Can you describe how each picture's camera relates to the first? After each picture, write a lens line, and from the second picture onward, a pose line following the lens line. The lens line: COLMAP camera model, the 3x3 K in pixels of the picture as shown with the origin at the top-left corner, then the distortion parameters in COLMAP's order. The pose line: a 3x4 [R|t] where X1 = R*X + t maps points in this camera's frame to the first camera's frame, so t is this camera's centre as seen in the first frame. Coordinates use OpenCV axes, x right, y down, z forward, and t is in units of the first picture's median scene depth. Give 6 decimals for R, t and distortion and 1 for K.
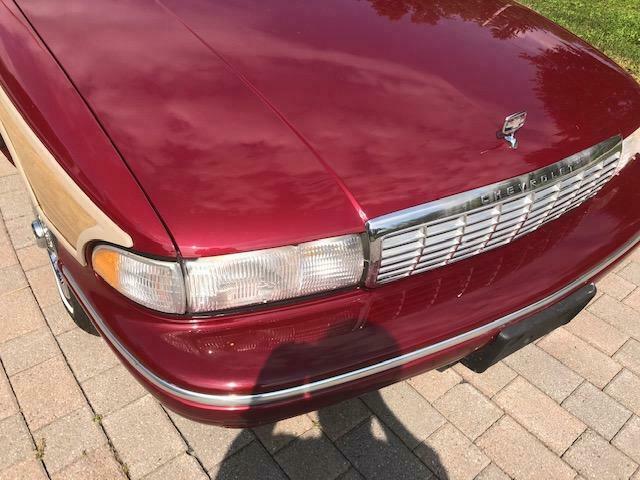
lens RADIAL K [[525.6, 0, 320.0], [0, 525.6, 240.0], [0, 0, 1]] dist [0.004864, -0.003185]
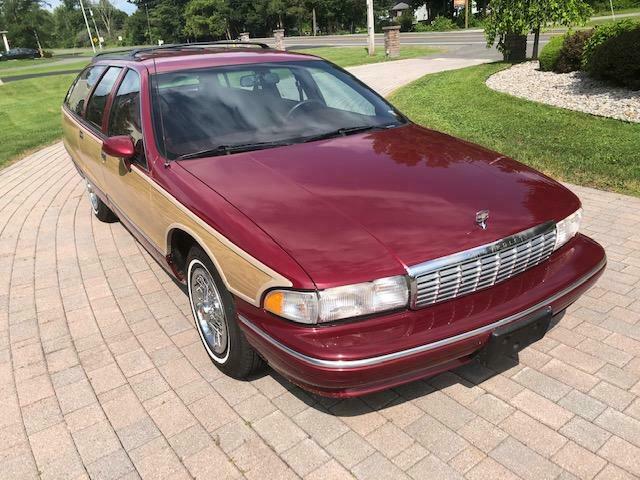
lens RADIAL K [[525.6, 0, 320.0], [0, 525.6, 240.0], [0, 0, 1]] dist [0.004864, -0.003185]
pose [[0.994456, -0.085396, -0.061358, -0.086528], [0.066628, 0.963145, -0.260599, 0.293167], [0.081351, 0.255066, 0.963495, -0.775688]]
